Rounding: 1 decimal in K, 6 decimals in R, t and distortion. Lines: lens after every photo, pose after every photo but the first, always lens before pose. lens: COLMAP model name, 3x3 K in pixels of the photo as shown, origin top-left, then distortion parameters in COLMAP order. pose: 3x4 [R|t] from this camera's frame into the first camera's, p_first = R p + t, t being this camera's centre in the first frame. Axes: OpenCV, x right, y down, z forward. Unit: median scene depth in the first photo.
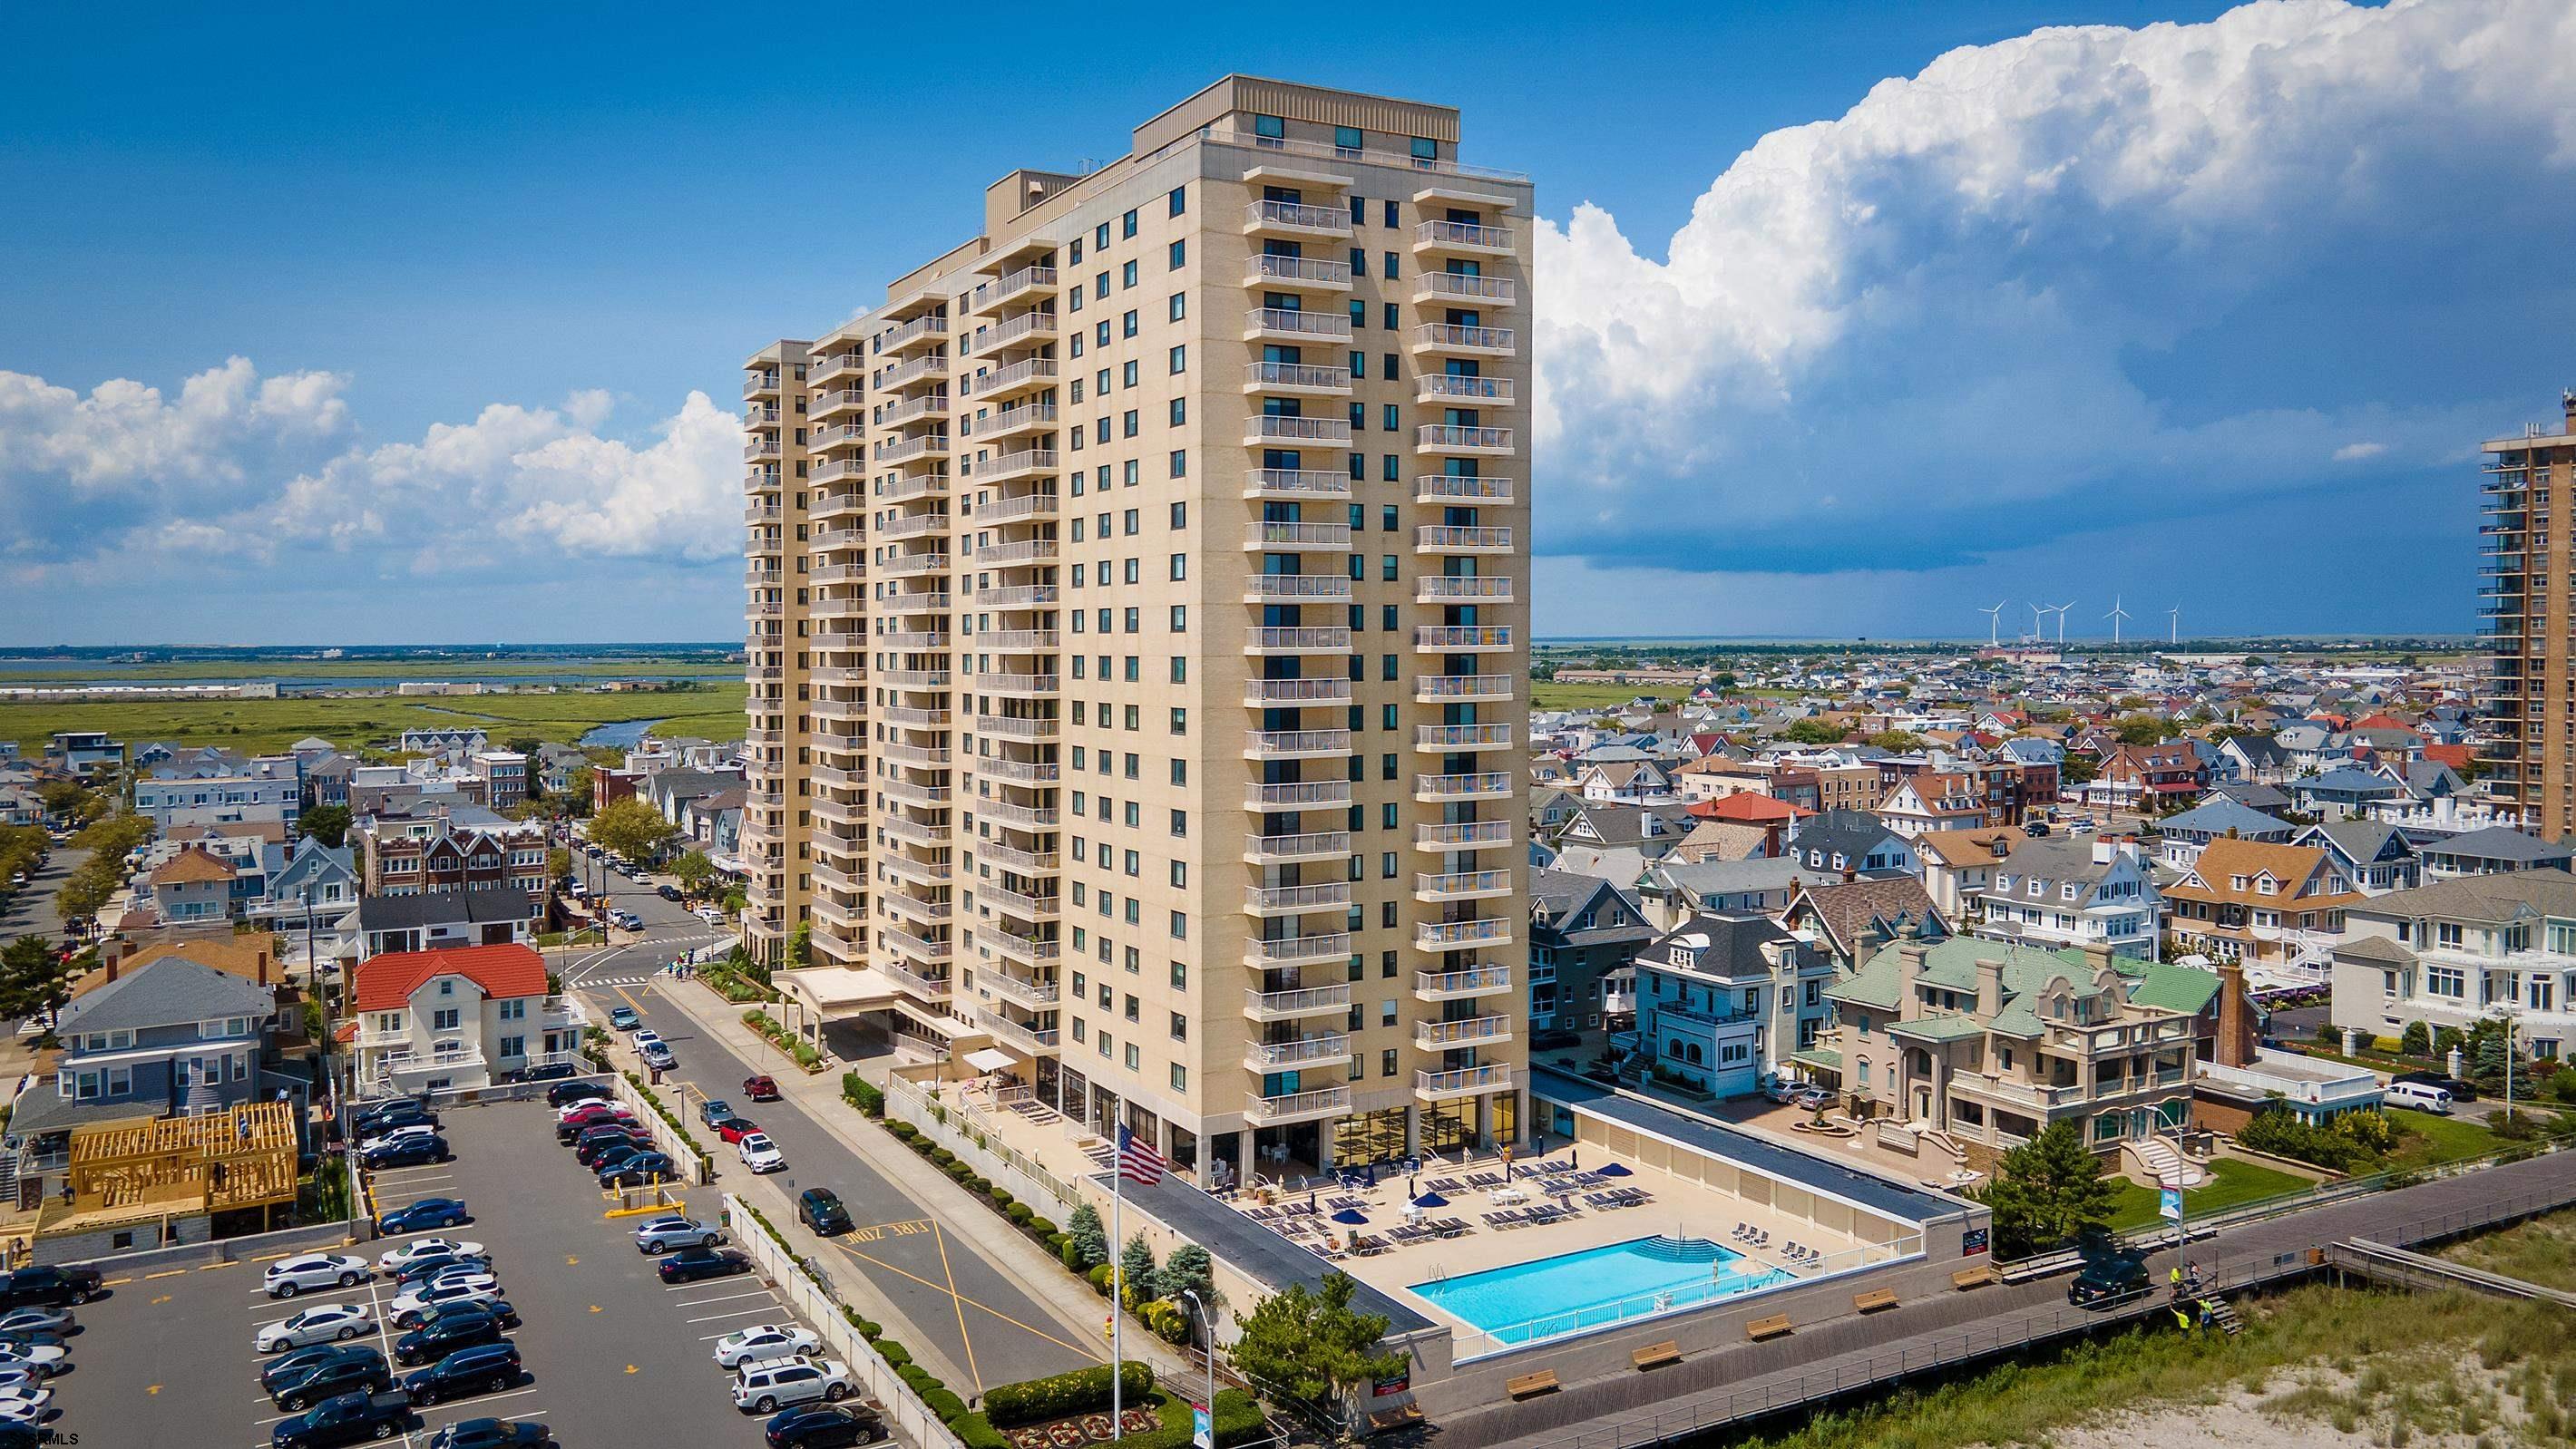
lens RADIAL K [[1891.6, 0, 1296.4], [0, 1891.6, 695.1], [0, 0, 1]] dist [0.018352, 0.037622]
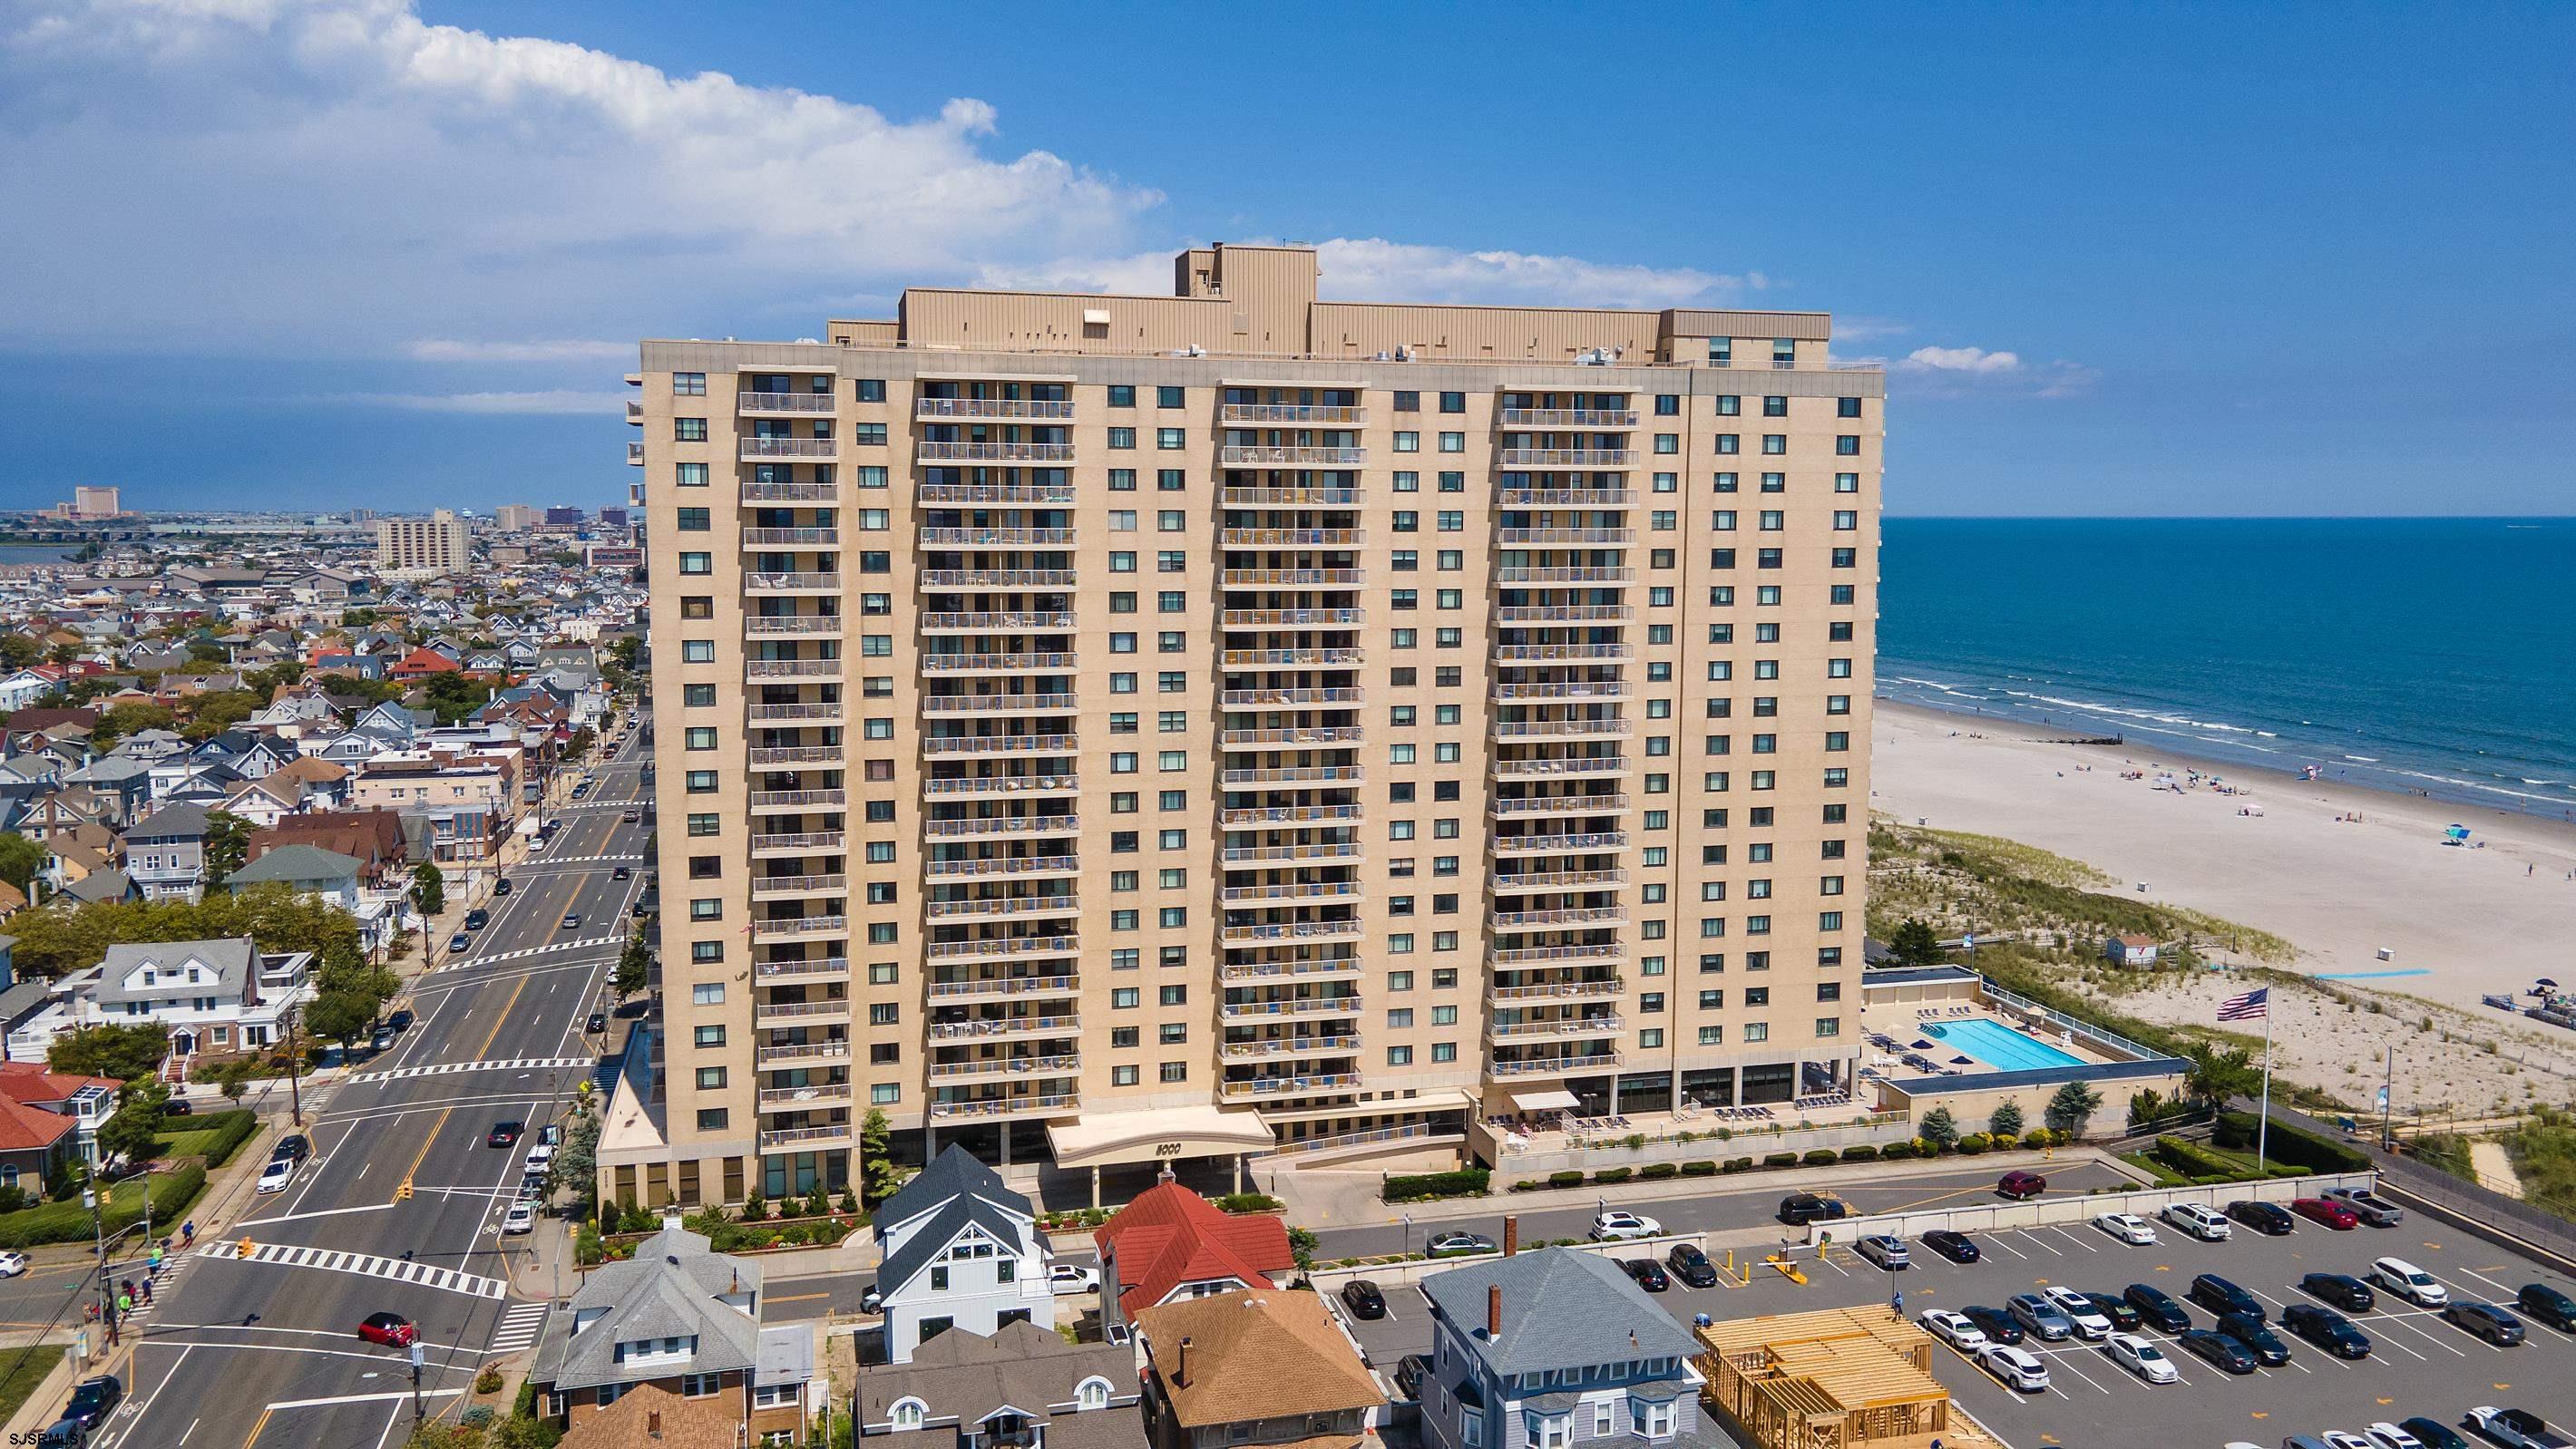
lens RADIAL K [[1891.6, 0, 1274.6], [0, 1891.6, 693.4], [0, 0, 1]] dist [0.018352, 0.037622]
pose [[0.255552, -0.085153, 0.963038, -1.421044], [0.024600, 0.996364, 0.081572, -0.161848], [-0.966482, 0.002845, 0.256718, 0.970260]]
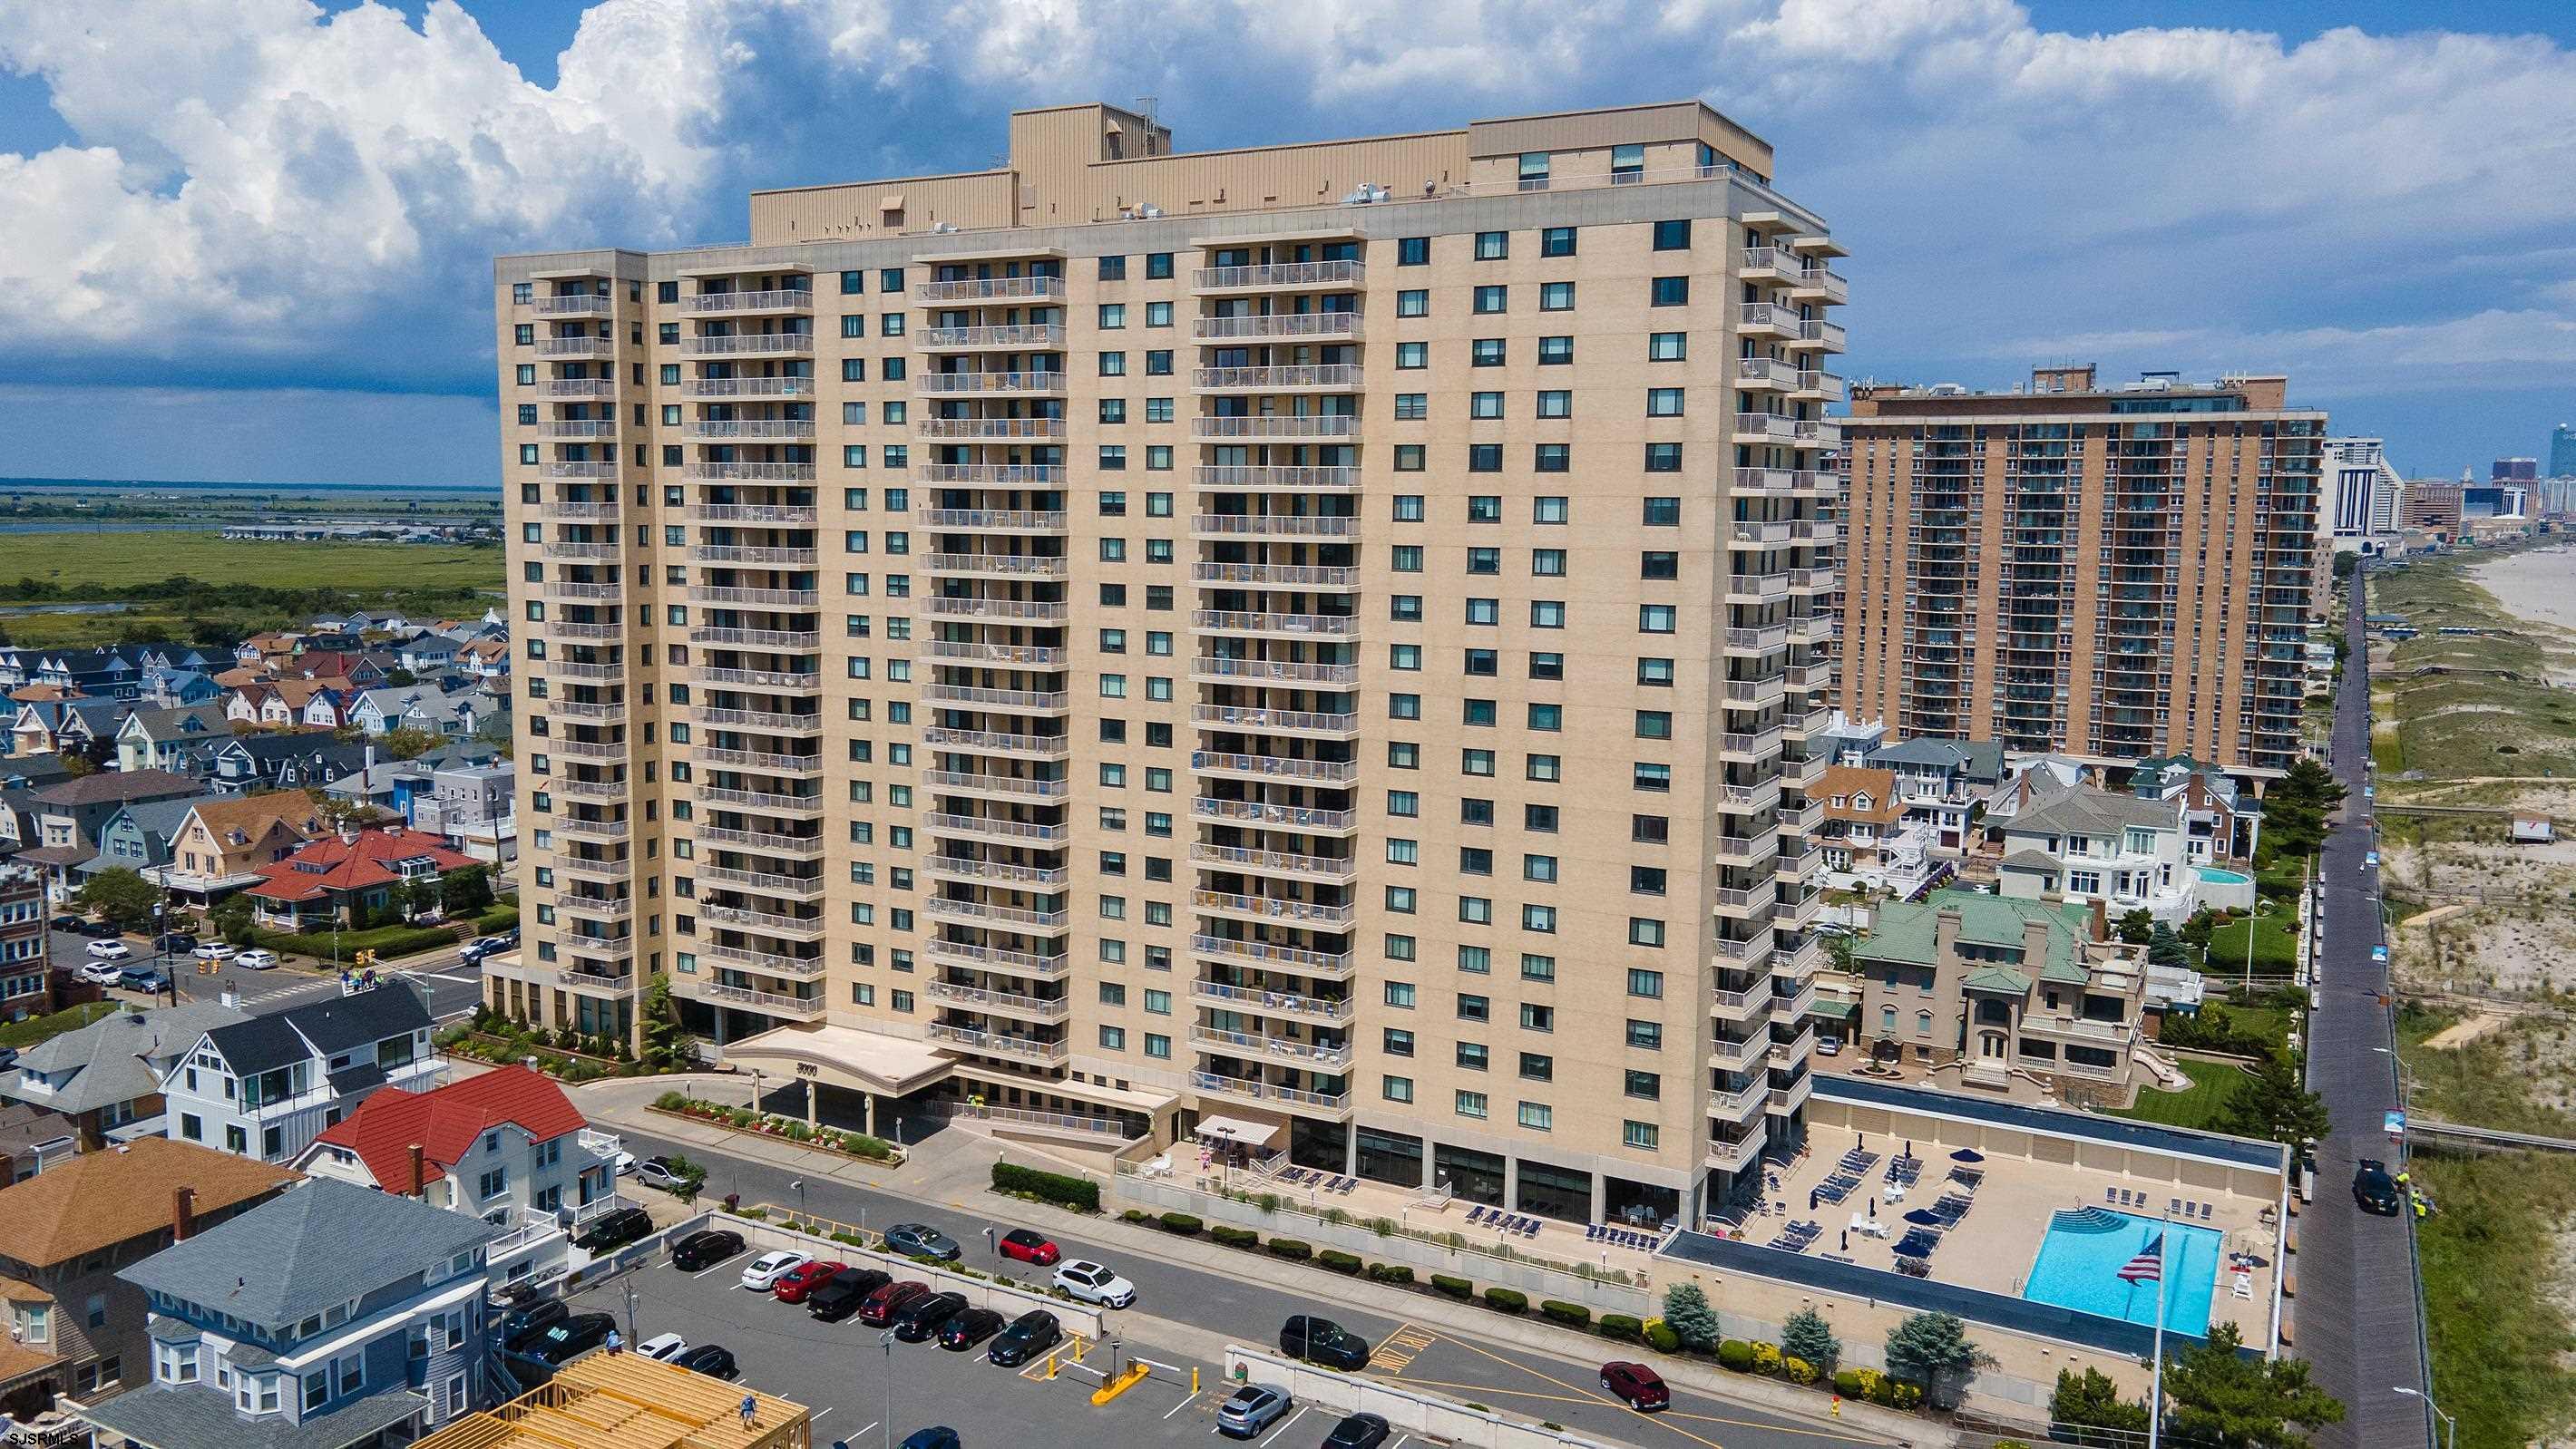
lens RADIAL K [[1891.6, 0, 1283.4], [0, 1891.6, 698.4], [0, 0, 1]] dist [0.018352, 0.037622]
pose [[0.847657, -0.039378, 0.529080, -0.688514], [-0.002633, 0.996917, 0.078416, -0.095102], [-0.530537, -0.067863, 0.844941, 0.261756]]
